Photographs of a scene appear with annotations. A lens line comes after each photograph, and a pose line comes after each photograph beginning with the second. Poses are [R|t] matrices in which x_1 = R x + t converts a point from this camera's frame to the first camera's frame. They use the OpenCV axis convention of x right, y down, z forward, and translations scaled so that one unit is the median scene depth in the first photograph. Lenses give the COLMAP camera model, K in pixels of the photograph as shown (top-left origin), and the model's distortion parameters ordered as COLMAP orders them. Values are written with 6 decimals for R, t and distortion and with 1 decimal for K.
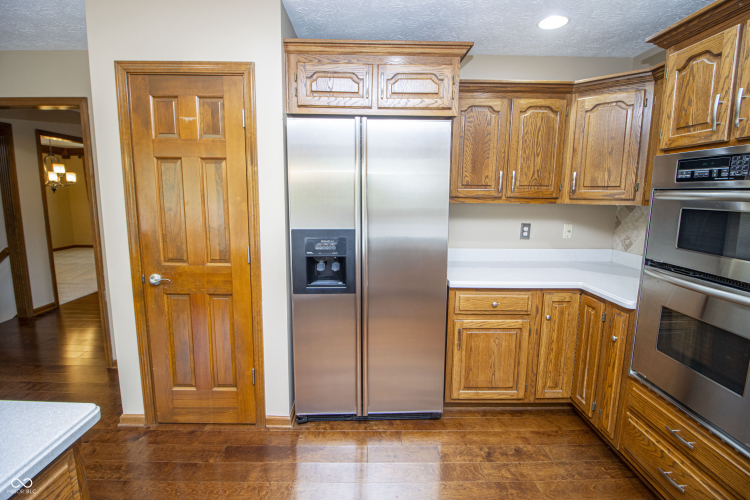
lens RADIAL K [[352.3, 0, 375.0], [0, 352.3, 243.2], [0, 0, 1]] dist [-0.005682, -0.009897]
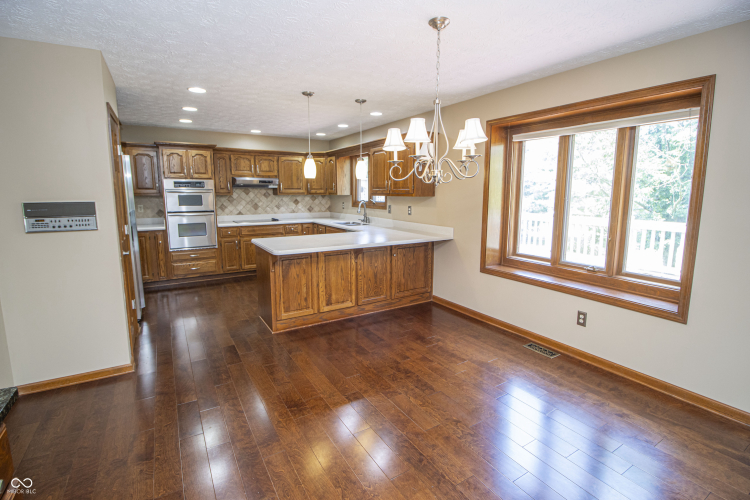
lens RADIAL K [[352.3, 0, 376.8], [0, 352.3, 242.9], [0, 0, 1]] dist [-0.005682, -0.009897]
pose [[-0.516004, -0.135149, 0.845857, -2.253421], [0.114391, 0.967758, 0.224409, -0.136805], [-0.848914, 0.212554, -0.483908, 0.763280]]
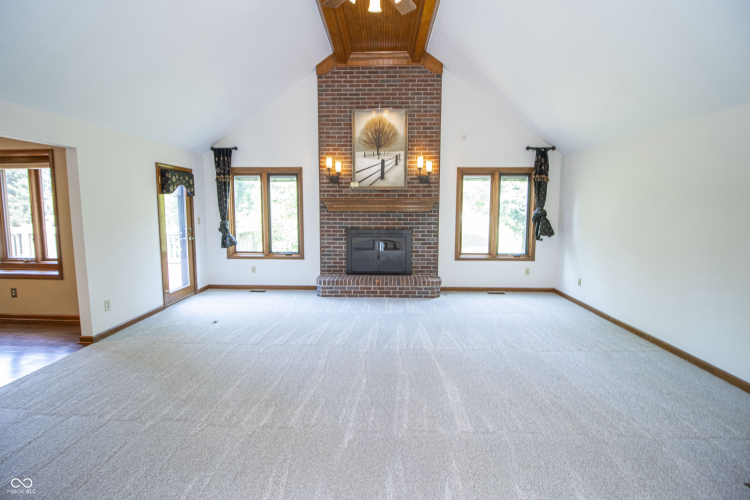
lens RADIAL K [[352.3, 0, 369.1], [0, 352.3, 241.0], [0, 0, 1]] dist [-0.005682, -0.009897]
pose [[-0.999311, -0.017876, 0.032519, -3.721116], [-0.009607, 0.971074, 0.238584, -0.251052], [-0.035843, 0.238107, -0.970577, 1.315307]]
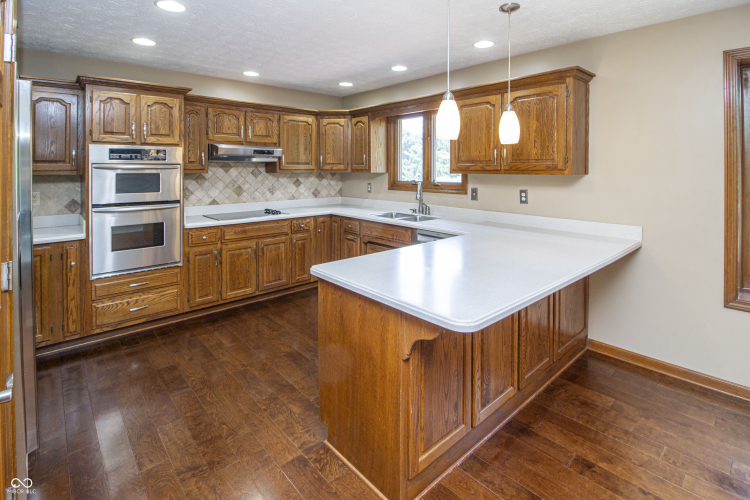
lens RADIAL K [[371.3, 0, 374.5], [0, 371.3, 168.8], [0, 0, 1]] dist [-0.009170, -0.004179]
pose [[-0.658966, -0.012059, 0.752076, -1.115300], [0.099390, 0.989708, 0.102955, -0.132519], [-0.745577, 0.142593, -0.650985, 0.862942]]
